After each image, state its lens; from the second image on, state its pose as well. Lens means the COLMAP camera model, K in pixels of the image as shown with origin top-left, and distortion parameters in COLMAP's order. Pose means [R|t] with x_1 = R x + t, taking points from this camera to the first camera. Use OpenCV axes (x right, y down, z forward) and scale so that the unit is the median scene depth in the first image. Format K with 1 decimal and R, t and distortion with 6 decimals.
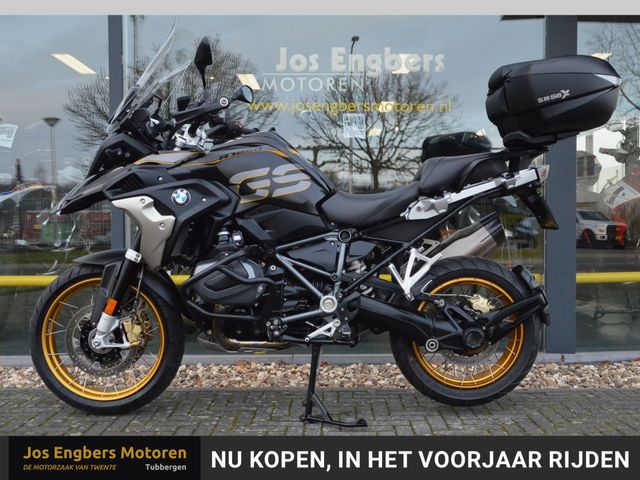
lens RADIAL K [[694.9, 0, 320.0], [0, 694.9, 240.0], [0, 0, 1]] dist [-0.008339, -0.002614]
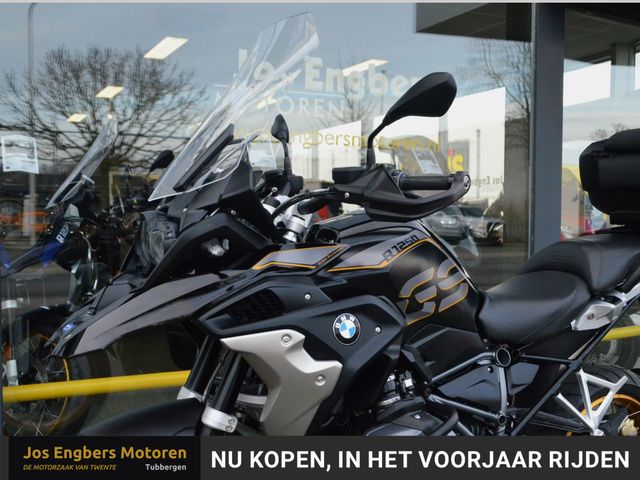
lens RADIAL K [[760.8, 0, 320.0], [0, 760.8, 240.0], [0, 0, 1]] dist [-0.022501, 0.000793]
pose [[0.885866, -0.007355, 0.463883, -0.491910], [0.000858, 0.999899, 0.014216, -0.137911], [-0.463941, -0.012196, 0.885782, 0.408989]]
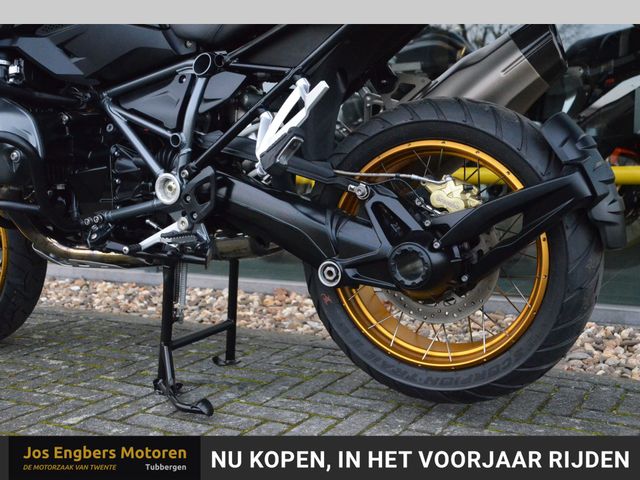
lens RADIAL K [[745.3, 0, 339.1], [0, 745.3, 240.5], [0, 0, 1]] dist [0.016059, 0.037645]
pose [[0.889271, 0.041561, -0.455489, 0.406940], [-0.000376, 0.995929, 0.090138, 0.079285], [0.457381, -0.079986, 0.885666, 0.527692]]
